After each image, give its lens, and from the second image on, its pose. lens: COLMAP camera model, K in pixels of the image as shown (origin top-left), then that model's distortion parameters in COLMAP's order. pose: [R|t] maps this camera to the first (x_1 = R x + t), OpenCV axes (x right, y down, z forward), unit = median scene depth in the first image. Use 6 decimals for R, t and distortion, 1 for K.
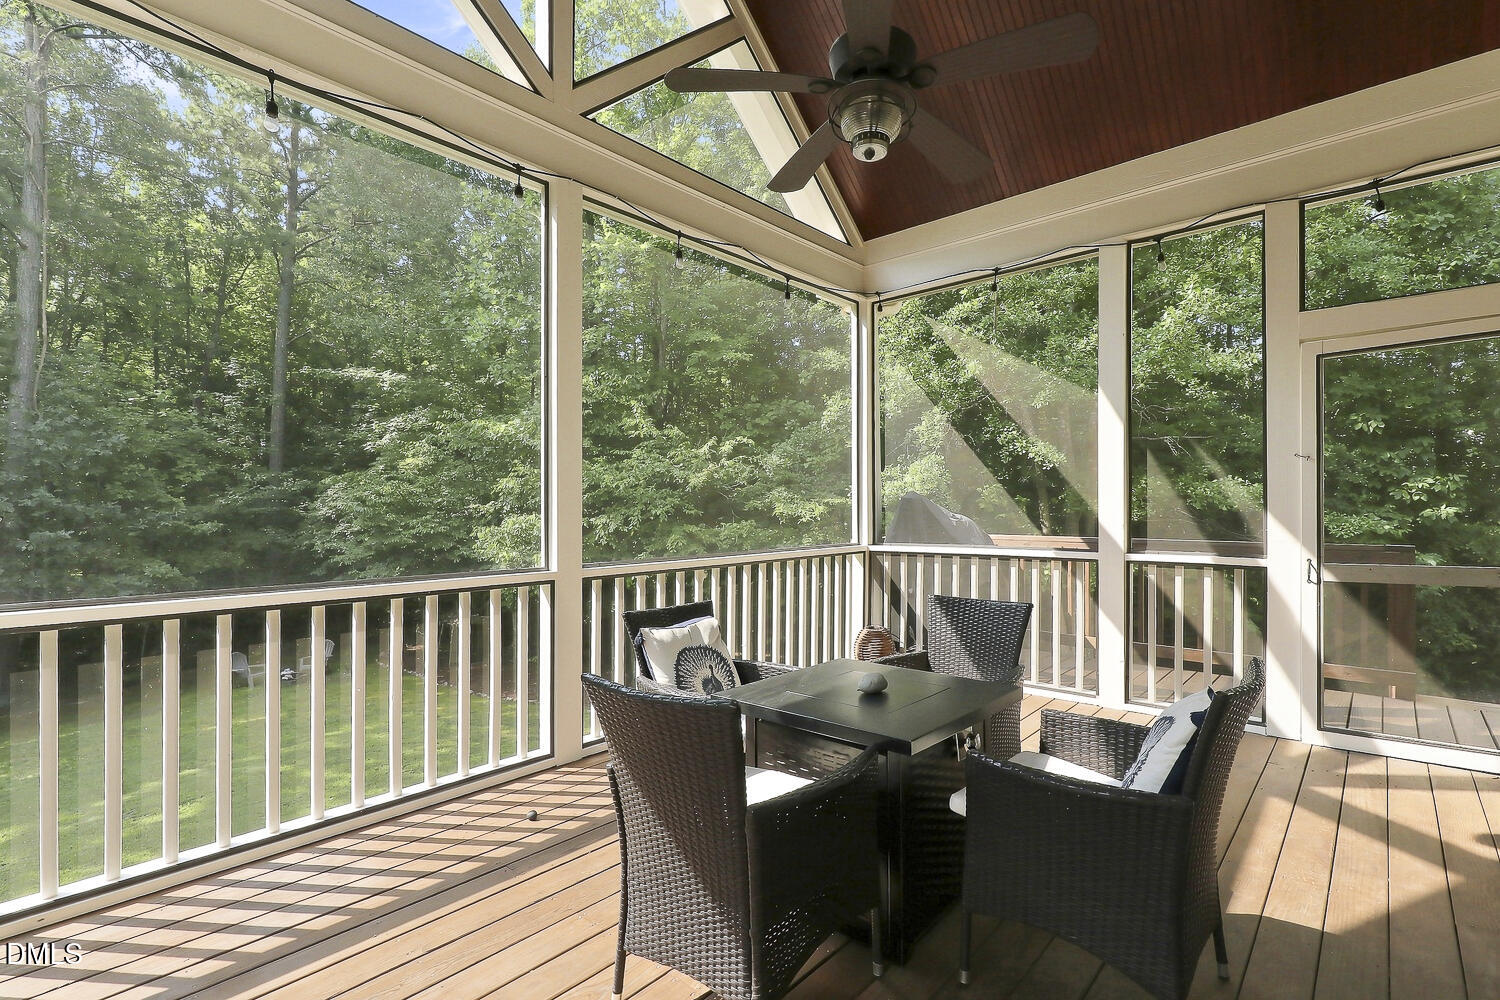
lens RADIAL K [[694.2, 0, 776.9], [0, 694.2, 508.9], [0, 0, 1]] dist [-0.004103, -0.000399]
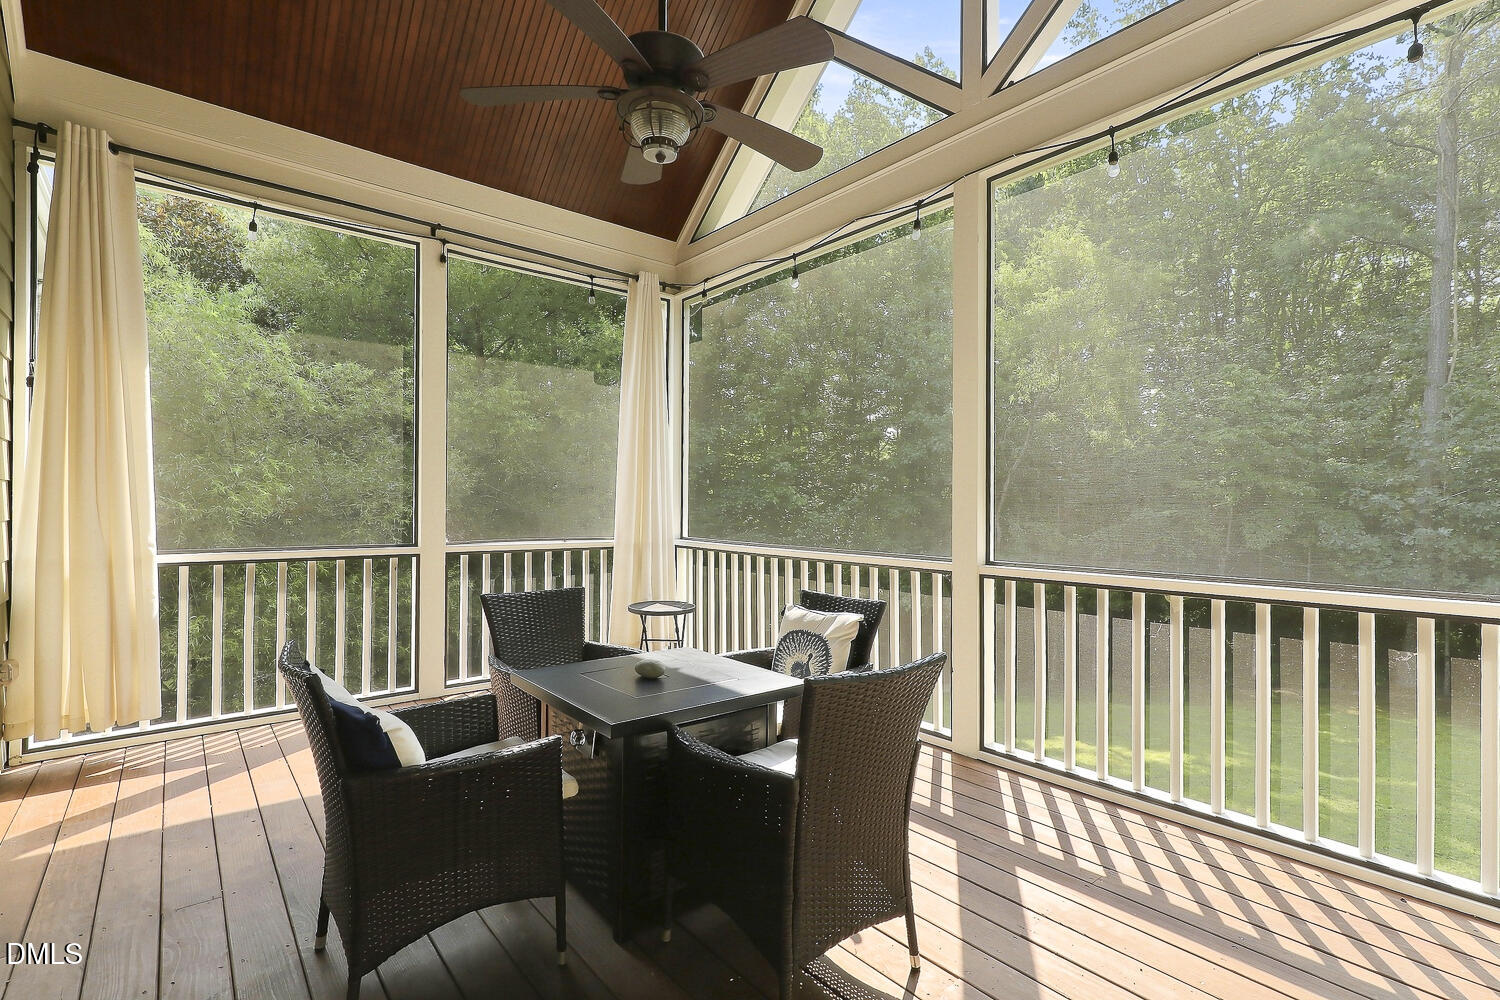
lens RADIAL K [[694.2, 0, 752.2], [0, 694.2, 497.7], [0, 0, 1]] dist [-0.004103, -0.000399]
pose [[-0.147287, -0.005489, -0.989079, 0.611260], [-0.000109, 0.999985, -0.005533, -0.001707], [0.989094, -0.000708, -0.147285, 0.693113]]
